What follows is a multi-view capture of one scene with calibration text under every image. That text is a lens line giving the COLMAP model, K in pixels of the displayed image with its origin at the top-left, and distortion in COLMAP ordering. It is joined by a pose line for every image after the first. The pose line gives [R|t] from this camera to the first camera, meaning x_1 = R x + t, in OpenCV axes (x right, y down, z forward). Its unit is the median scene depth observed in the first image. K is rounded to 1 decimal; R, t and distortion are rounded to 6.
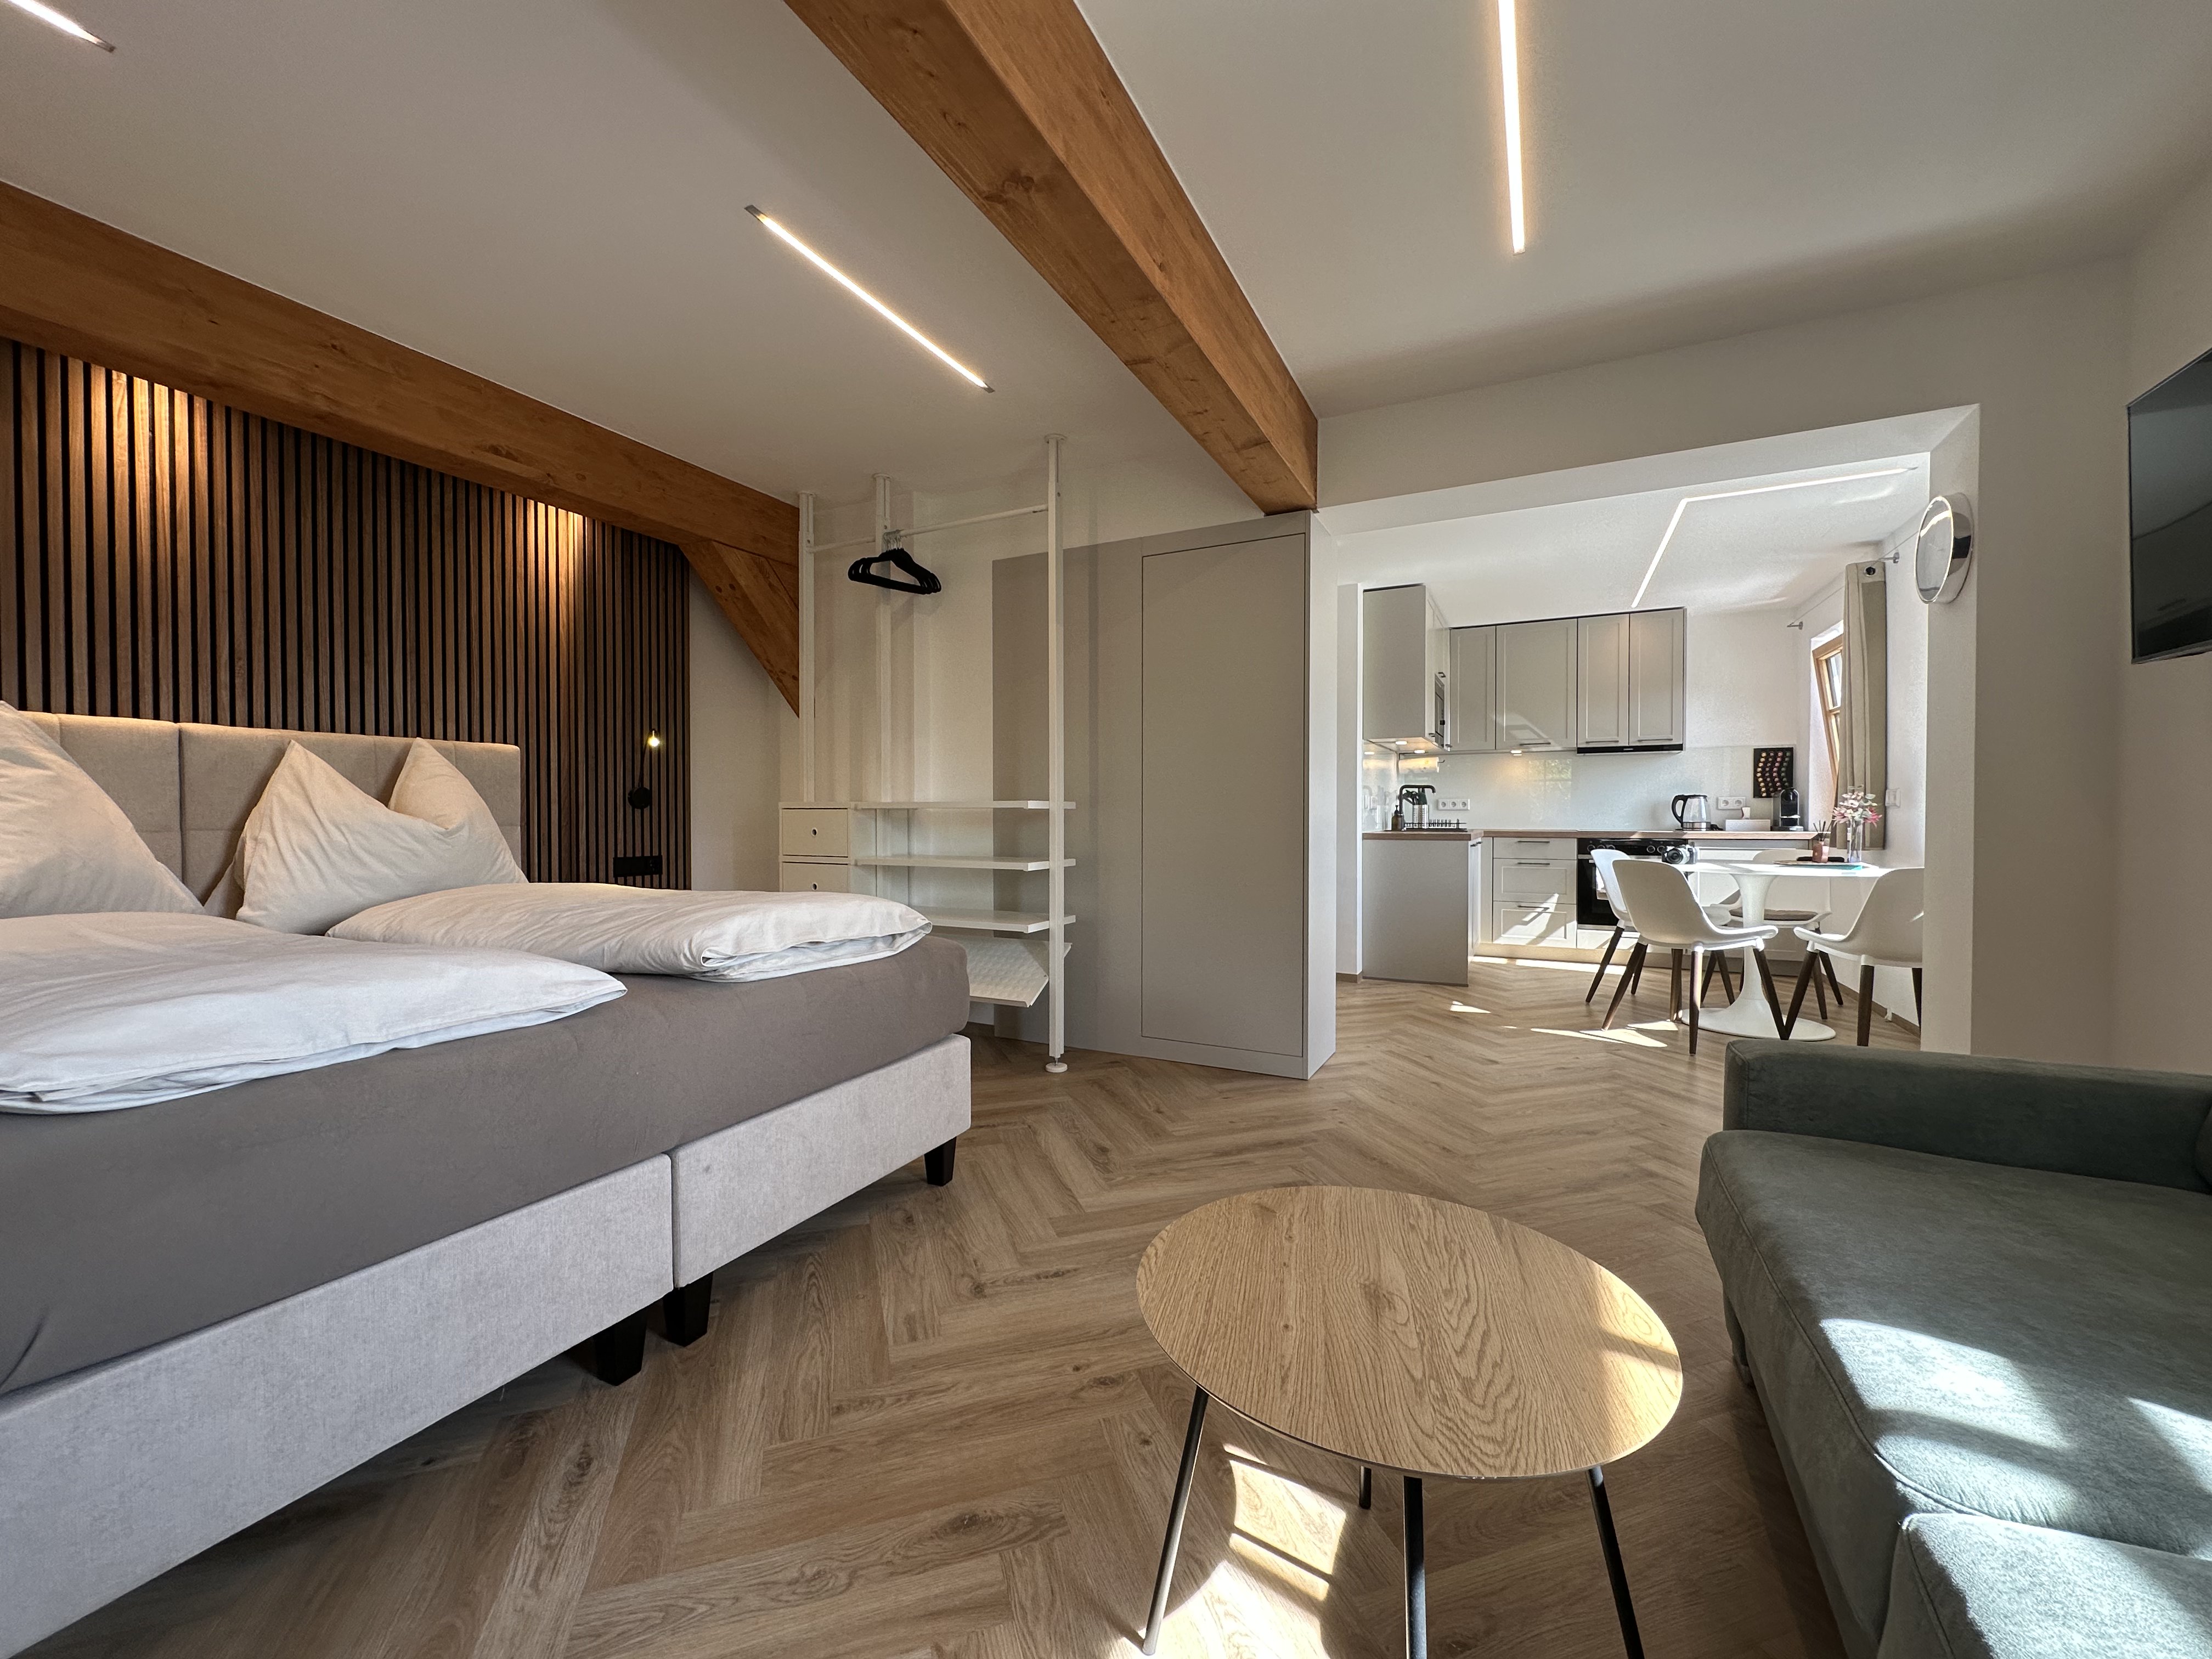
lens RADIAL K [[882.2, 0, 1101.6], [0, 882.2, 828.0], [0, 0, 1]] dist [-0.001480, 0.000460]
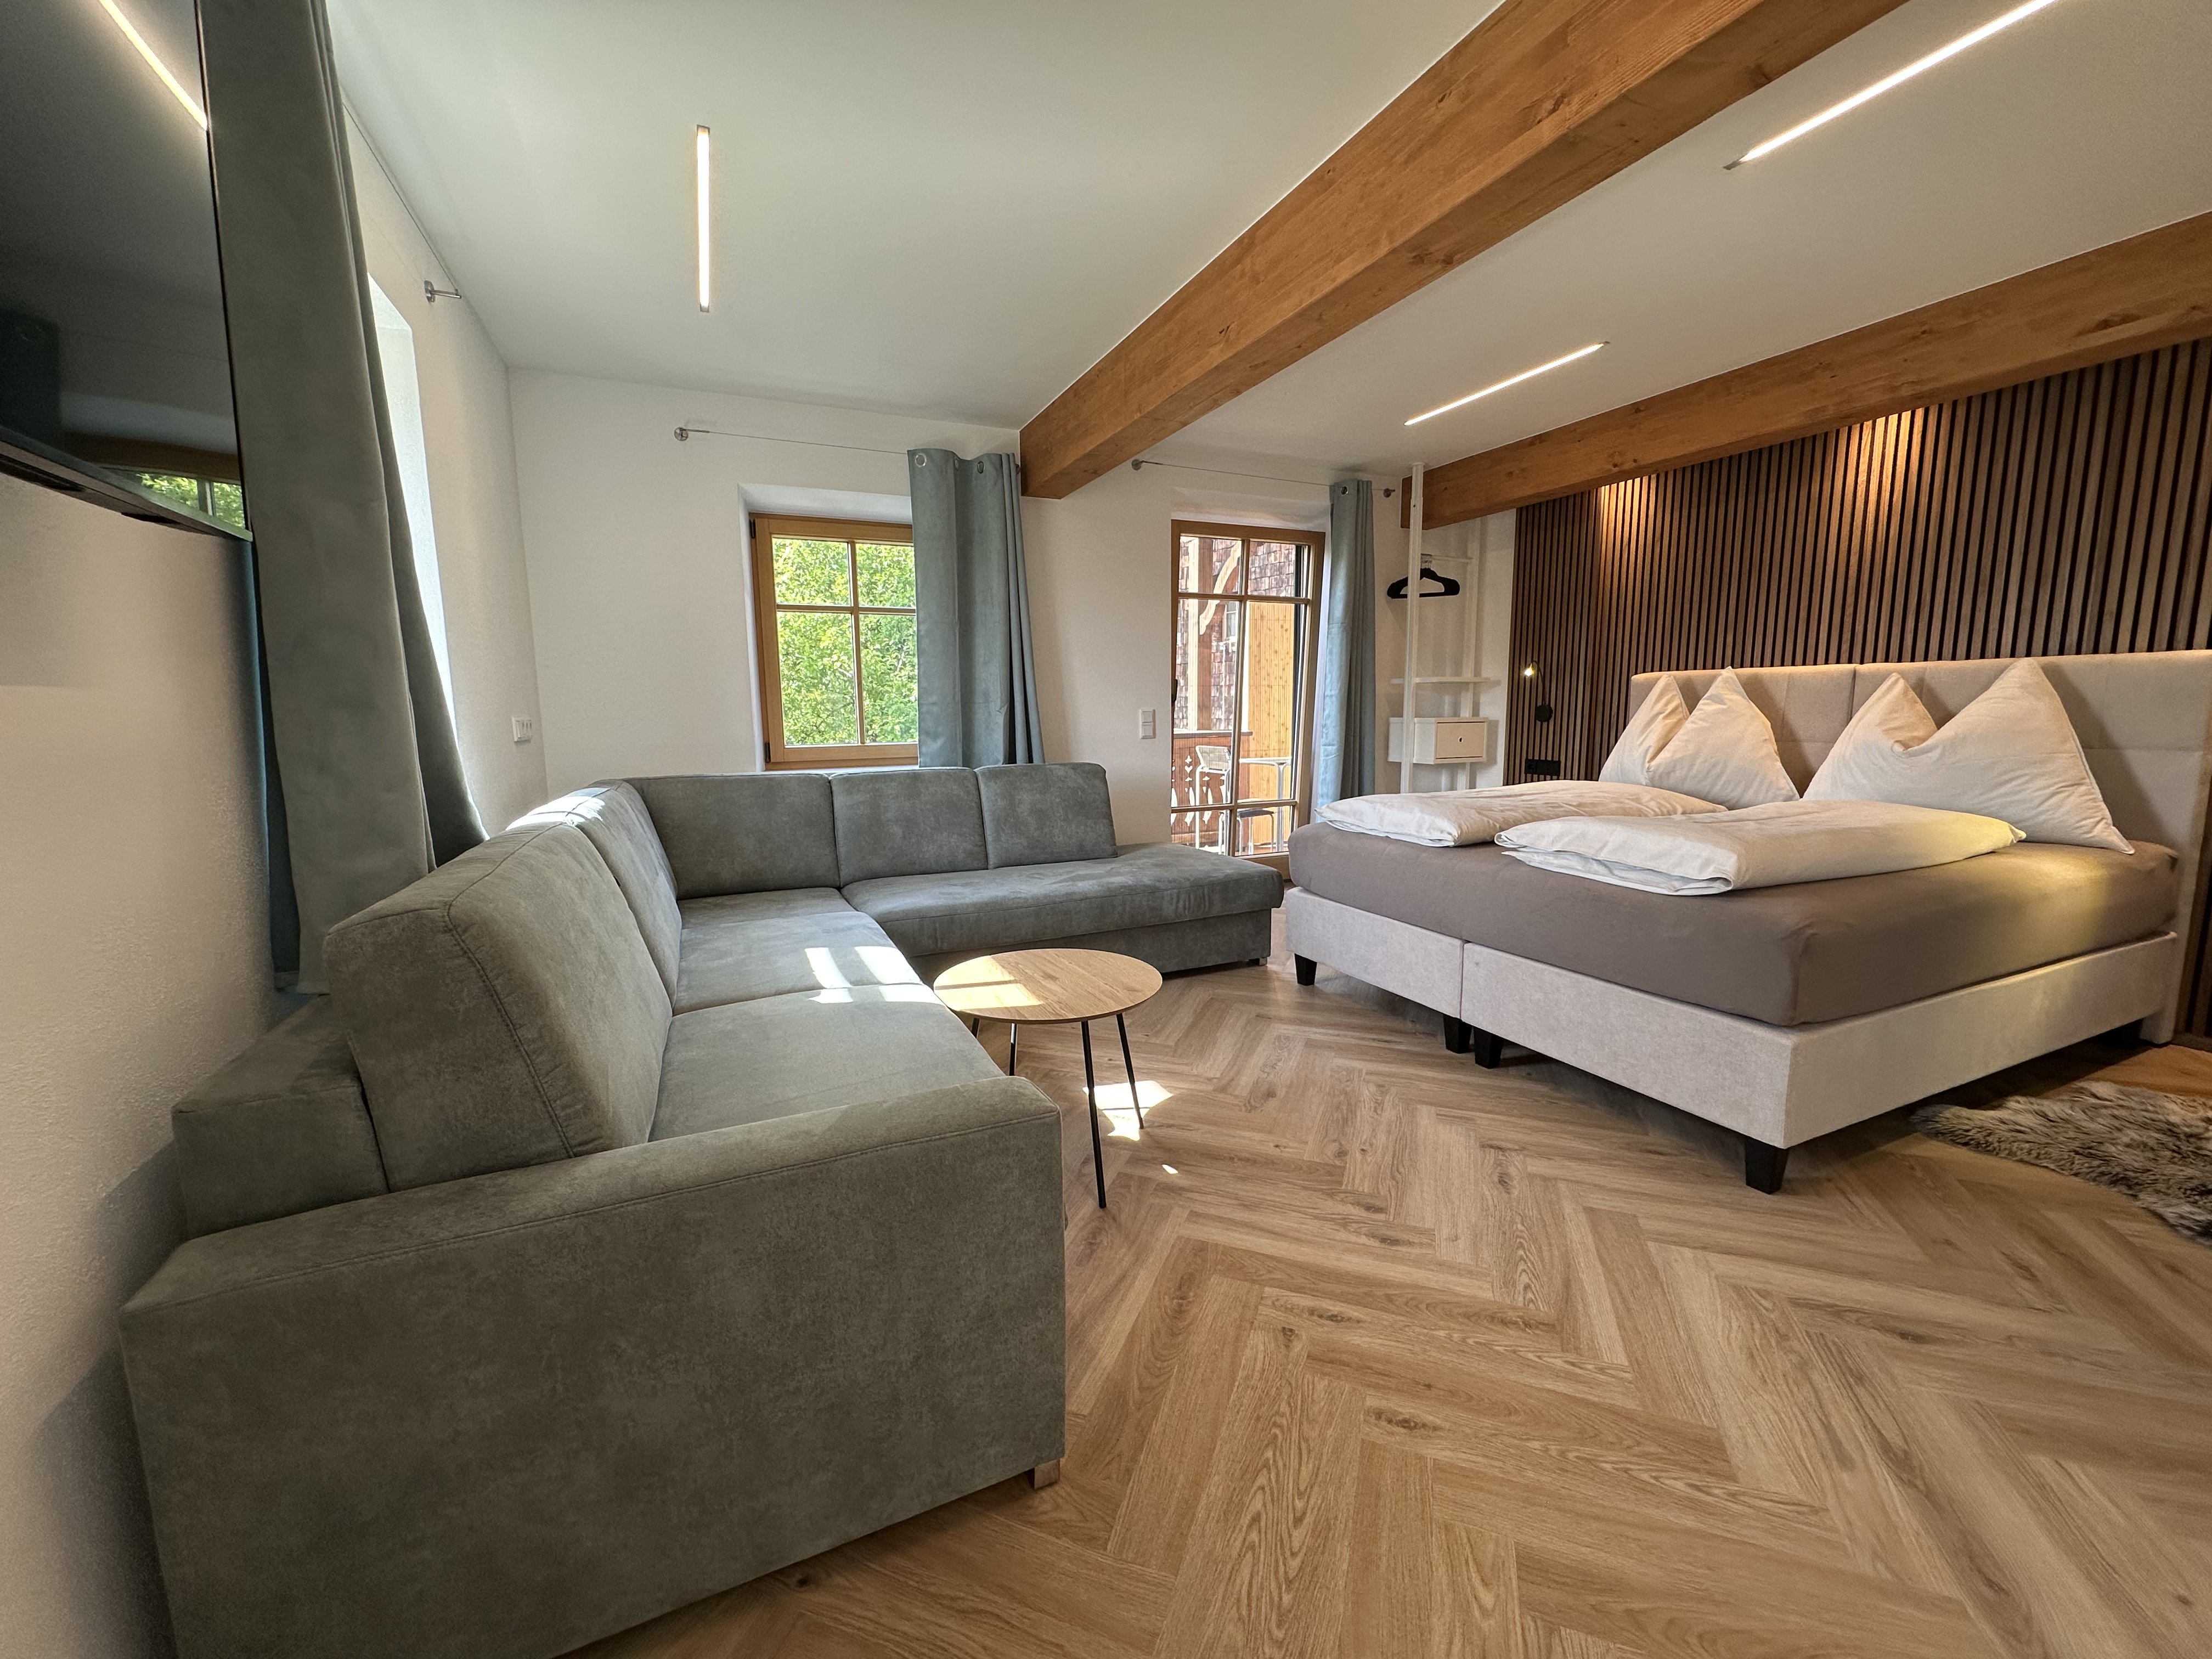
lens RADIAL K [[864.4, 0, 1106.0], [0, 864.4, 829.5], [0, 0, 1]] dist [-0.000792, -0.000002]
pose [[-0.623199, 0.119387, -0.772897, 0.933473], [0.002440, 0.988571, 0.150734, -0.082681], [0.782060, 0.092052, -0.616368, 1.111532]]
